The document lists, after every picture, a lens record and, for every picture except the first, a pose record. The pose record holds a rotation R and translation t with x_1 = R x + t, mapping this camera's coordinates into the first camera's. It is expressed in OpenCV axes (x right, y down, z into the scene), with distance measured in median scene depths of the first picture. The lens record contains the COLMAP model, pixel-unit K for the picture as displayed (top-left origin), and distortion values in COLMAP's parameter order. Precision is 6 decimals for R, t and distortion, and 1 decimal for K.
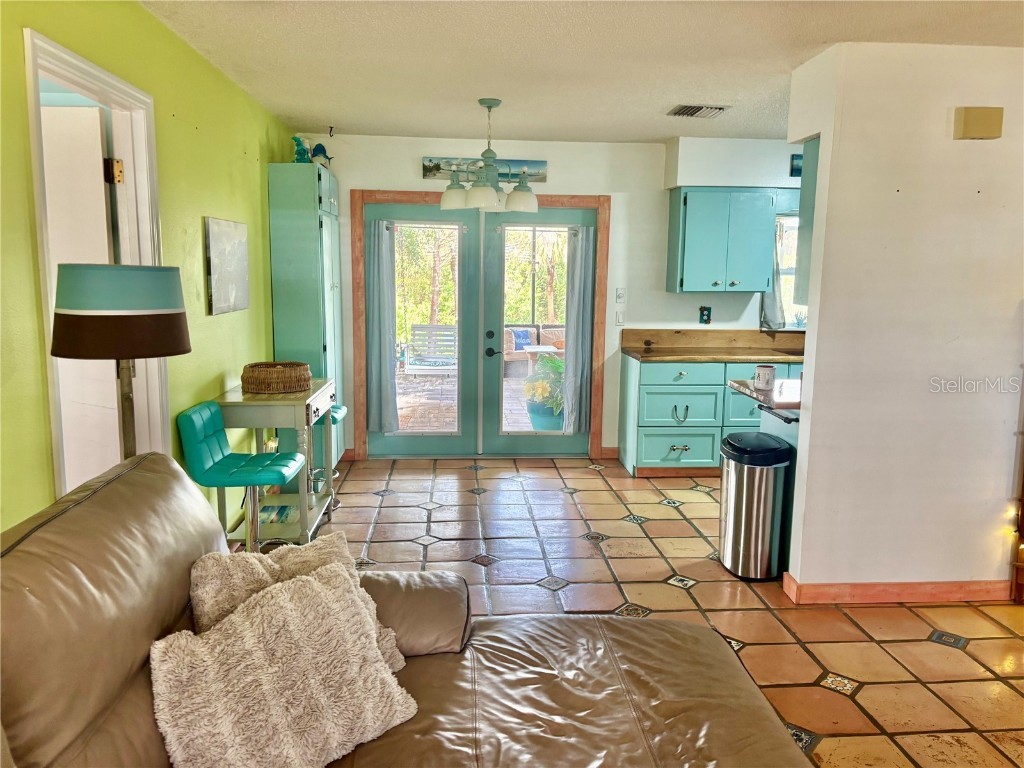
lens RADIAL K [[773.6, 0, 517.8], [0, 773.6, 383.1], [0, 0, 1]] dist [0.058678, -0.079575]
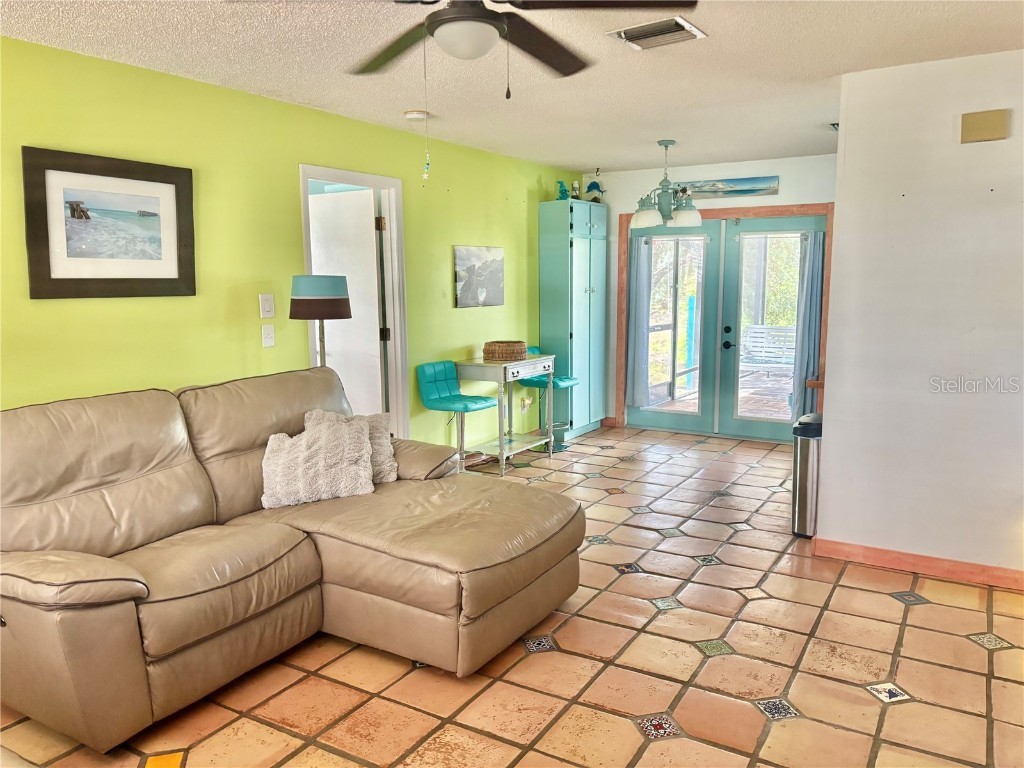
lens RADIAL K [[764.1, 0, 515.3], [0, 764.1, 401.9], [0, 0, 1]] dist [0.087268, -0.079204]
pose [[0.813842, 0.075325, -0.576184, 0.522844], [-0.067122, 0.997111, 0.035545, 0.034561], [0.577197, 0.009747, 0.816547, -0.171958]]
